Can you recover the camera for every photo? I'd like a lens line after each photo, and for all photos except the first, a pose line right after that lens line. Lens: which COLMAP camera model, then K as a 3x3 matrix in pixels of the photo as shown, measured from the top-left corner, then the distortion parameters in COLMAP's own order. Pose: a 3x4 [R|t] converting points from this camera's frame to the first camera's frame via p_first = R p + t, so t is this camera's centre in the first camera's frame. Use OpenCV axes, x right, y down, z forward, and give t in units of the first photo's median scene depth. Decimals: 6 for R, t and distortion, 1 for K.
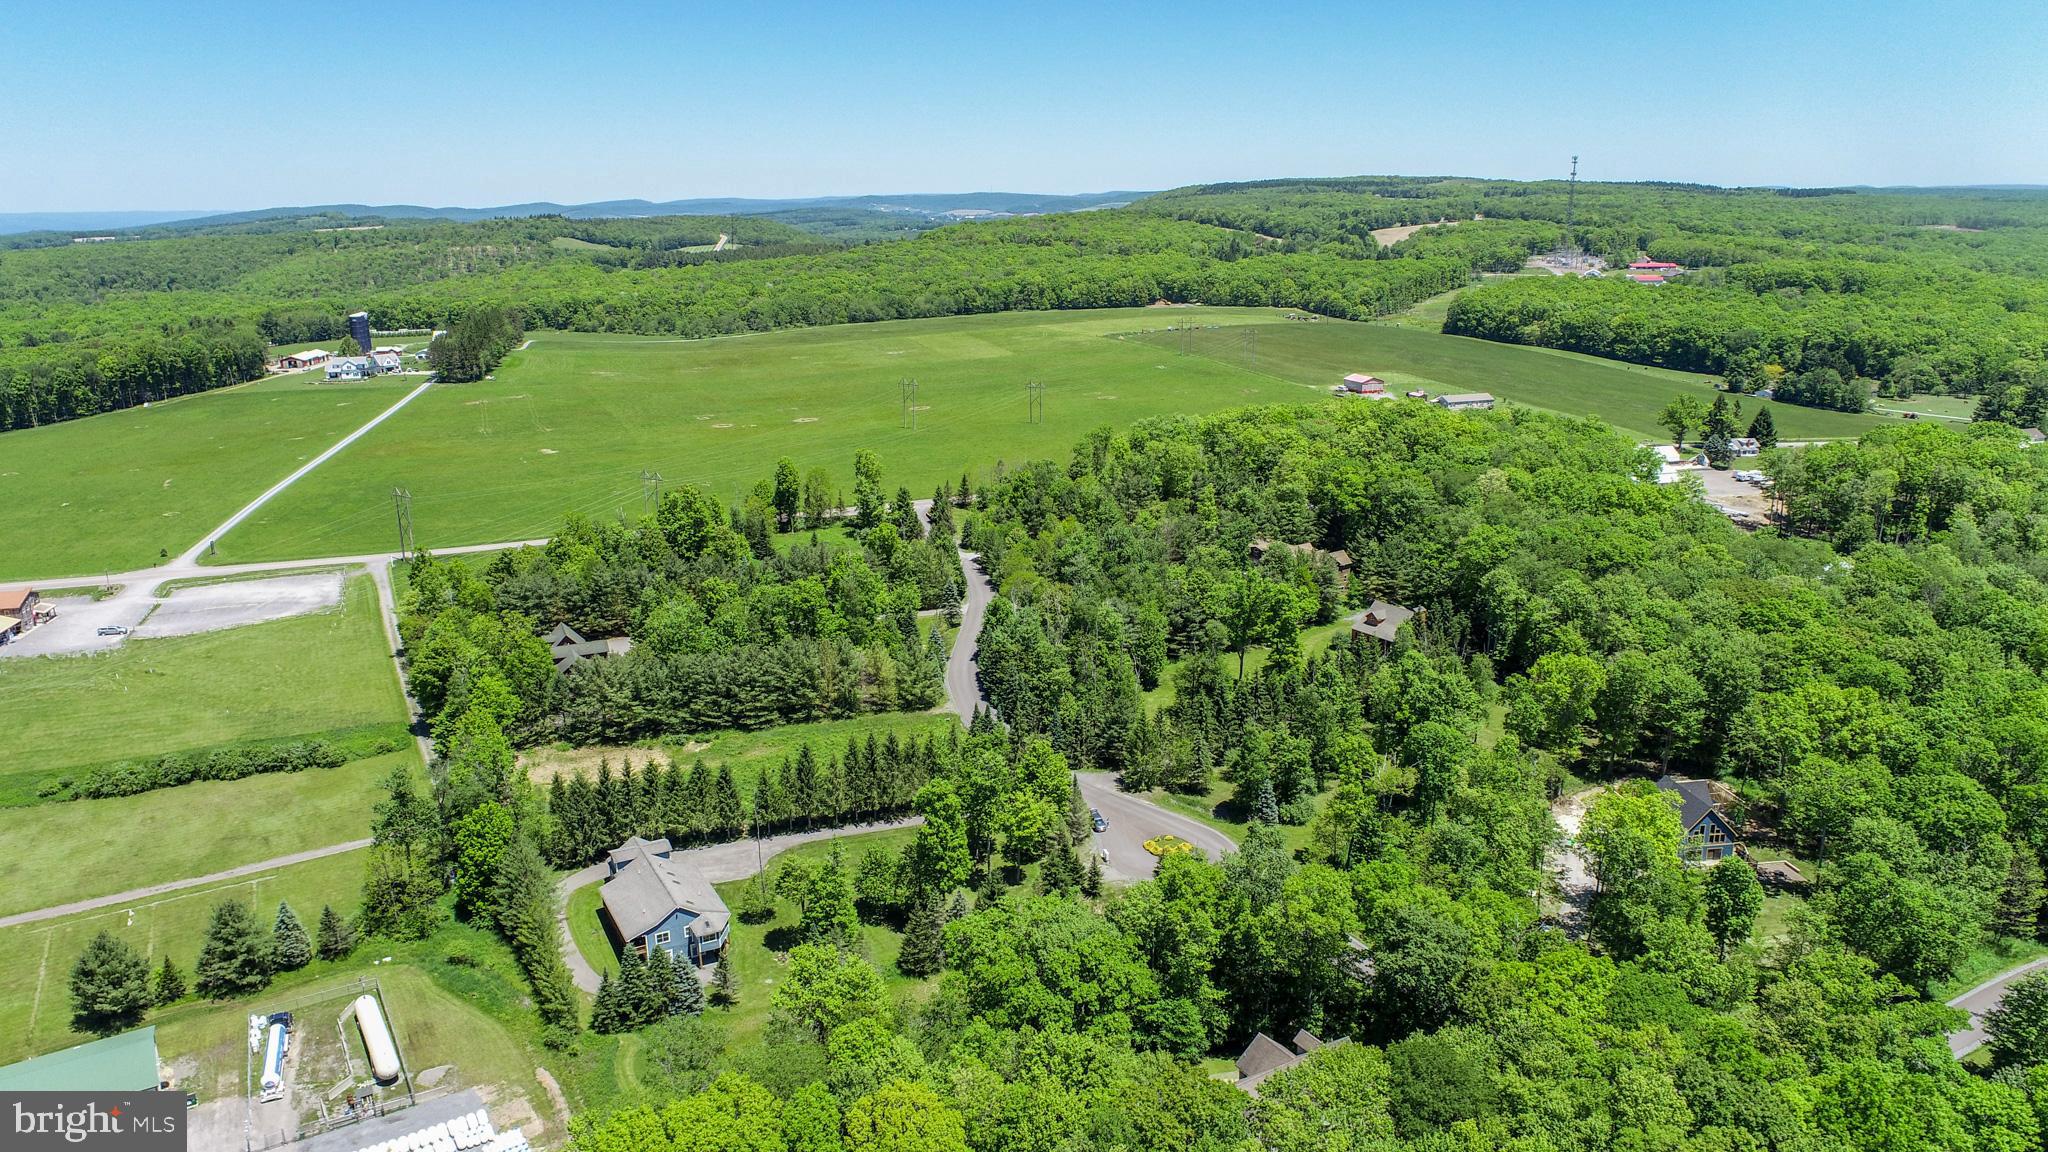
lens RADIAL K [[1379.6, 0, 1024.0], [0, 1379.6, 576.0], [0, 0, 1]] dist [-0.011715, -0.000085]
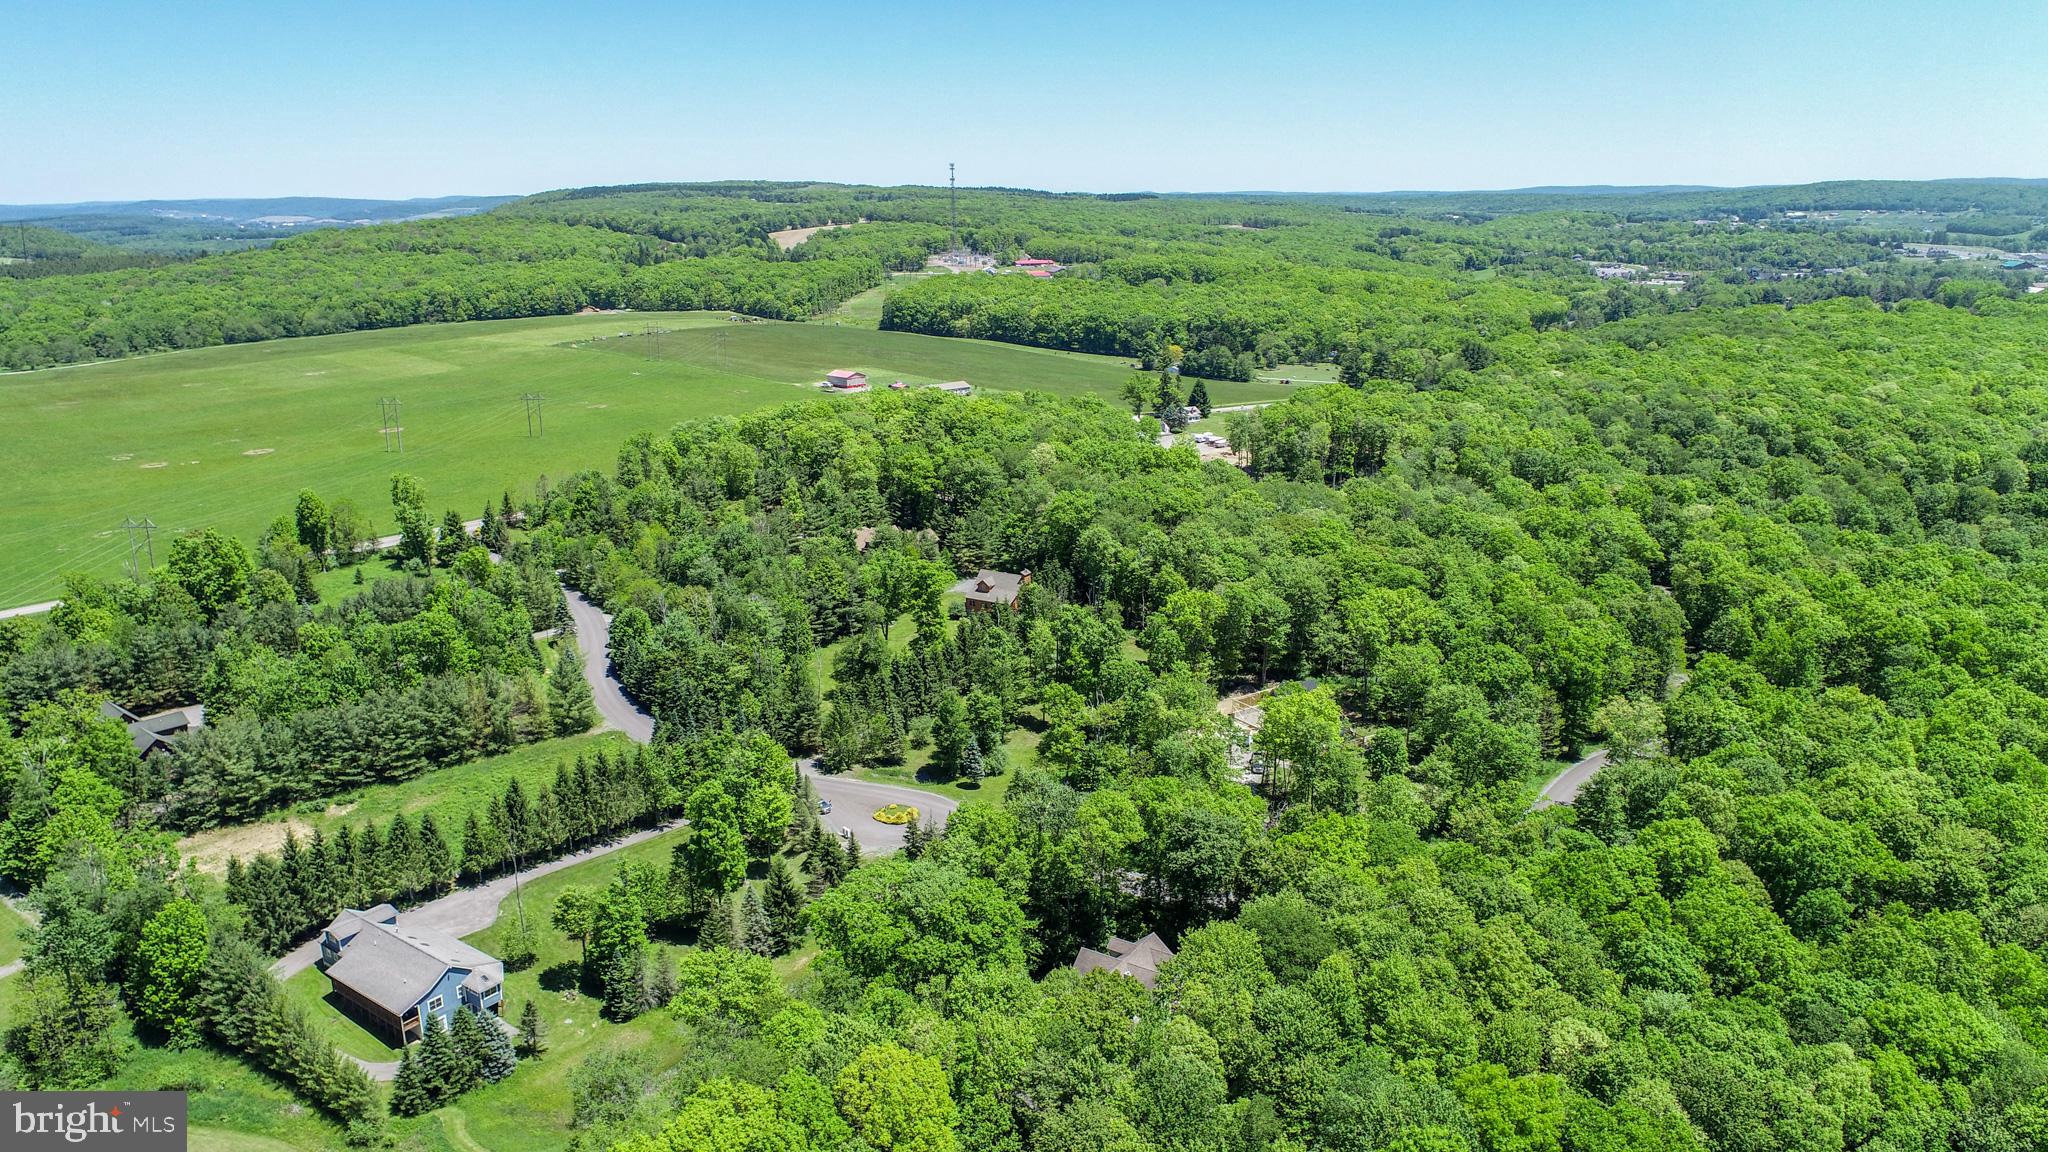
lens RADIAL K [[1379.6, 0, 1024.0], [0, 1379.6, 576.0], [0, 0, 1]] dist [-0.011715, -0.000085]
pose [[0.902339, -0.110418, 0.416643, -0.134885], [0.111840, 0.993503, 0.021081, 0.002870], [-0.416264, 0.027575, 0.908826, 0.001213]]
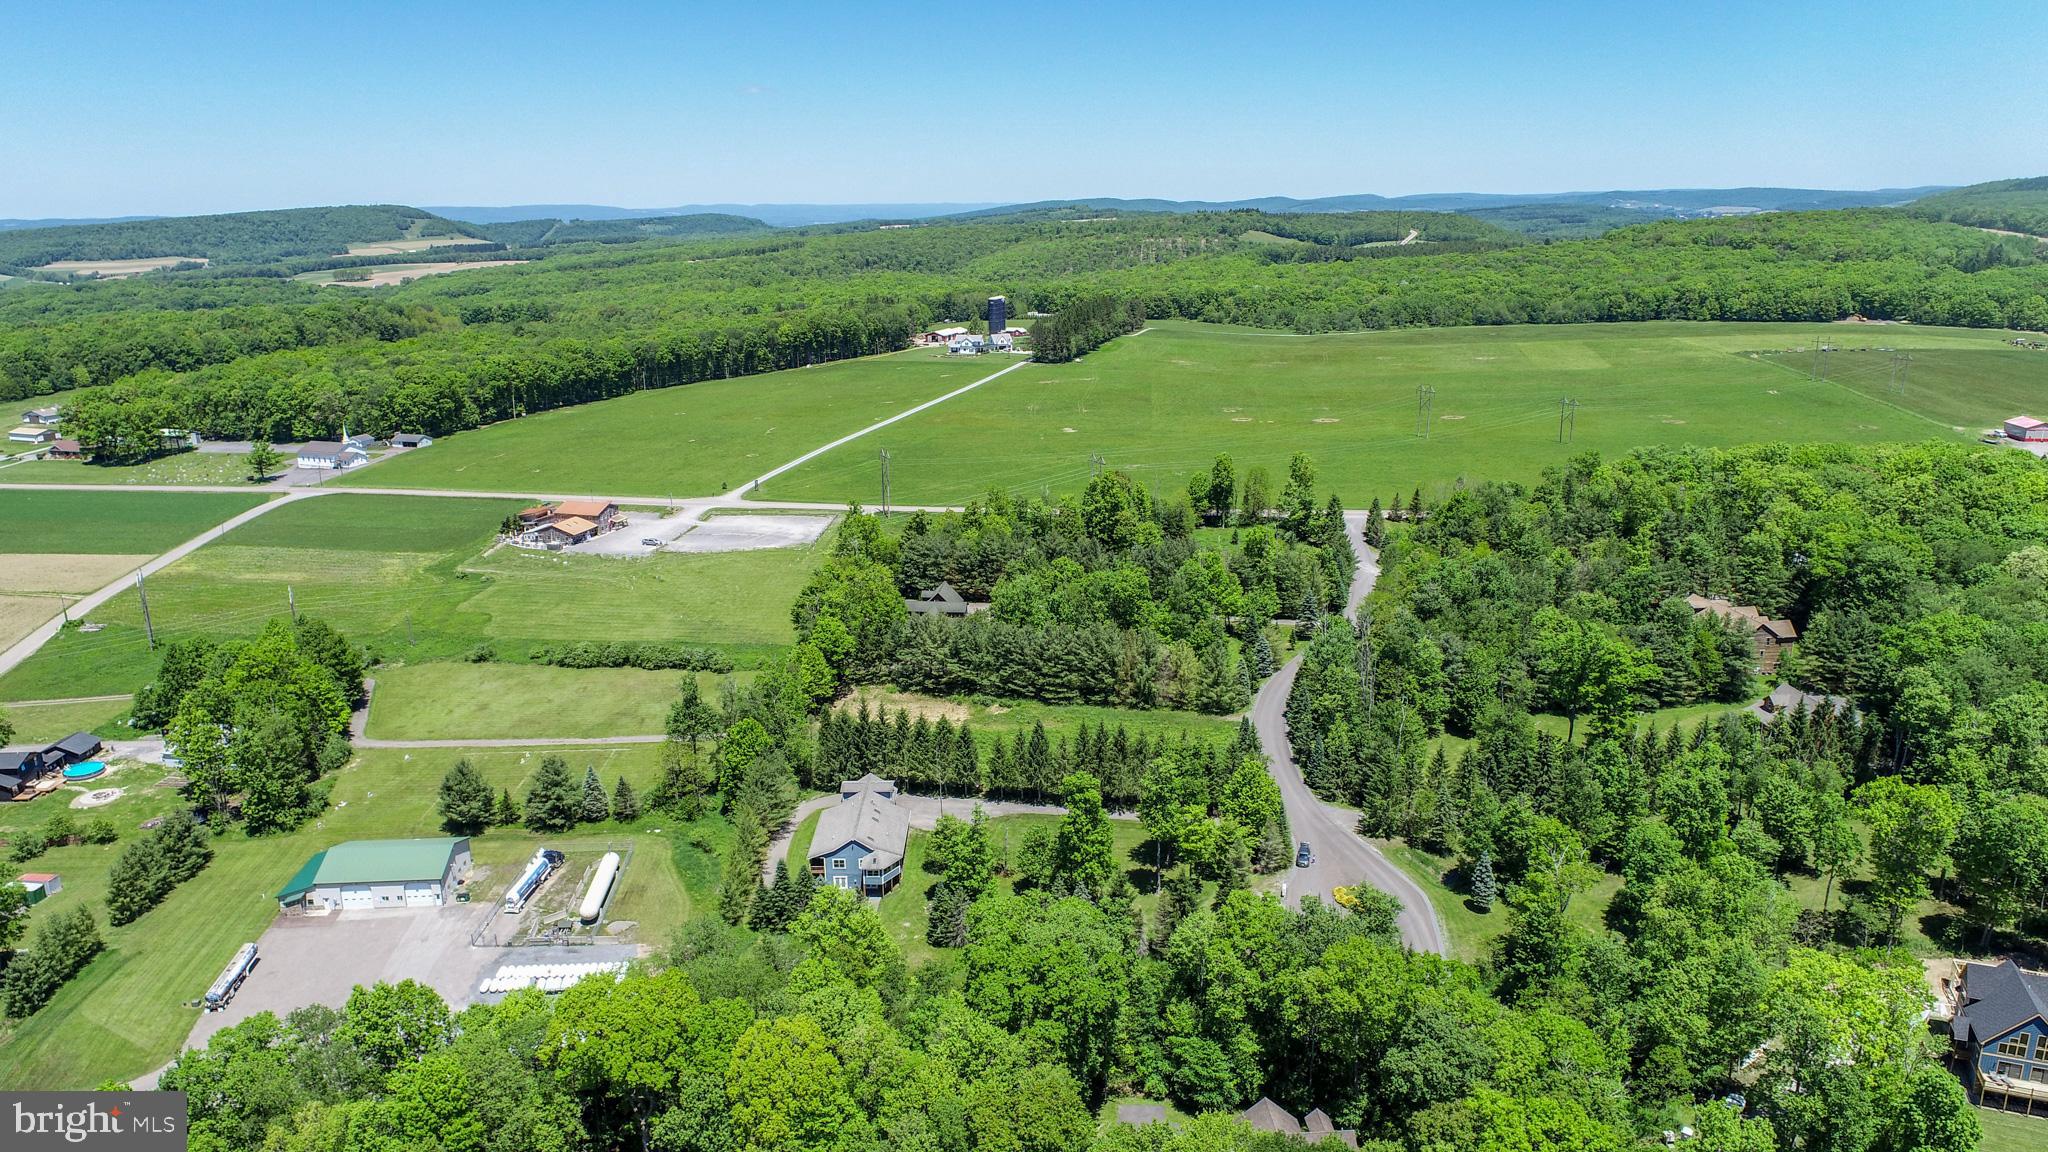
lens RADIAL K [[1379.6, 0, 1024.0], [0, 1379.6, 576.0], [0, 0, 1]] dist [-0.011715, -0.000085]
pose [[0.874834, 0.128532, -0.467060, 0.188383], [-0.126841, 0.991298, 0.035218, -0.014086], [0.467523, 0.028433, 0.883524, 0.039696]]
